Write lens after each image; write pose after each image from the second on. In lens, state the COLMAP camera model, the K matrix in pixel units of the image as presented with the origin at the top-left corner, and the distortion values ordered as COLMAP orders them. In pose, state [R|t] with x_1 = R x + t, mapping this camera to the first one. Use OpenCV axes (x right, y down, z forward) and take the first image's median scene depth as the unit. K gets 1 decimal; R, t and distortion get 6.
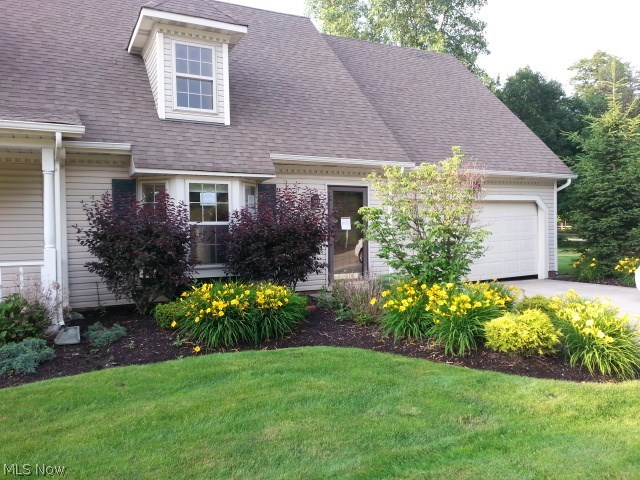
lens RADIAL K [[511.4, 0, 318.4], [0, 511.4, 240.5], [0, 0, 1]] dist [0.057932, -0.033868]
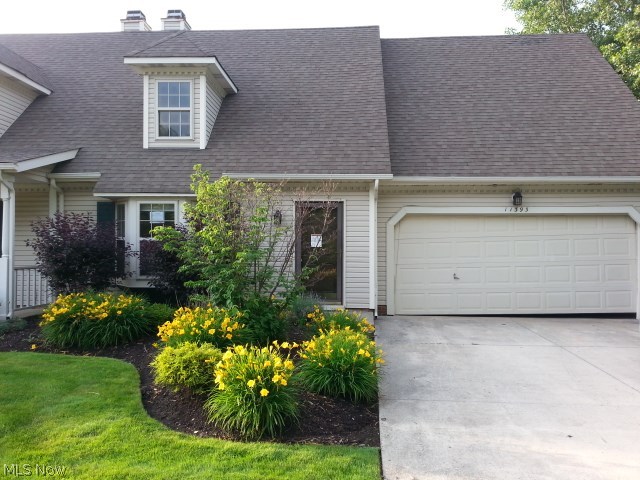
lens RADIAL K [[511.4, 0, 323.3], [0, 511.4, 241.1], [0, 0, 1]] dist [0.057932, -0.033868]
pose [[0.865032, 0.016746, -0.501437, 0.625347], [-0.026804, 0.999558, -0.012860, -0.022956], [0.501000, 0.024565, 0.865099, 0.198176]]
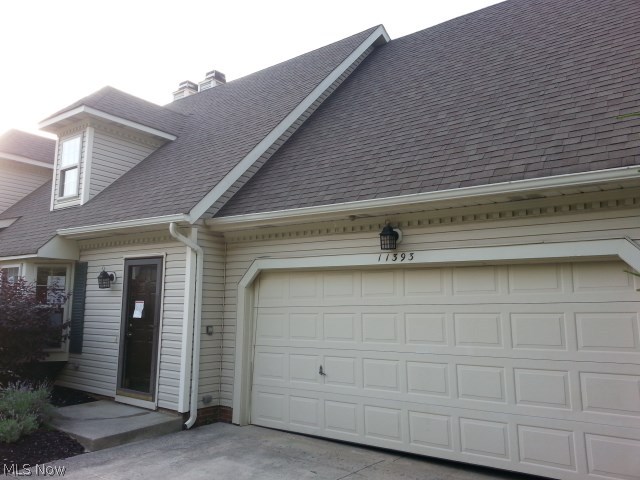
lens RADIAL K [[511.4, 0, 320.2], [0, 511.4, 239.3], [0, 0, 1]] dist [0.057932, -0.033868]
pose [[0.440815, -0.086569, -0.893413, 0.946341], [-0.033618, 0.993048, -0.112811, -0.066081], [0.896968, 0.079764, 0.434840, 1.033758]]
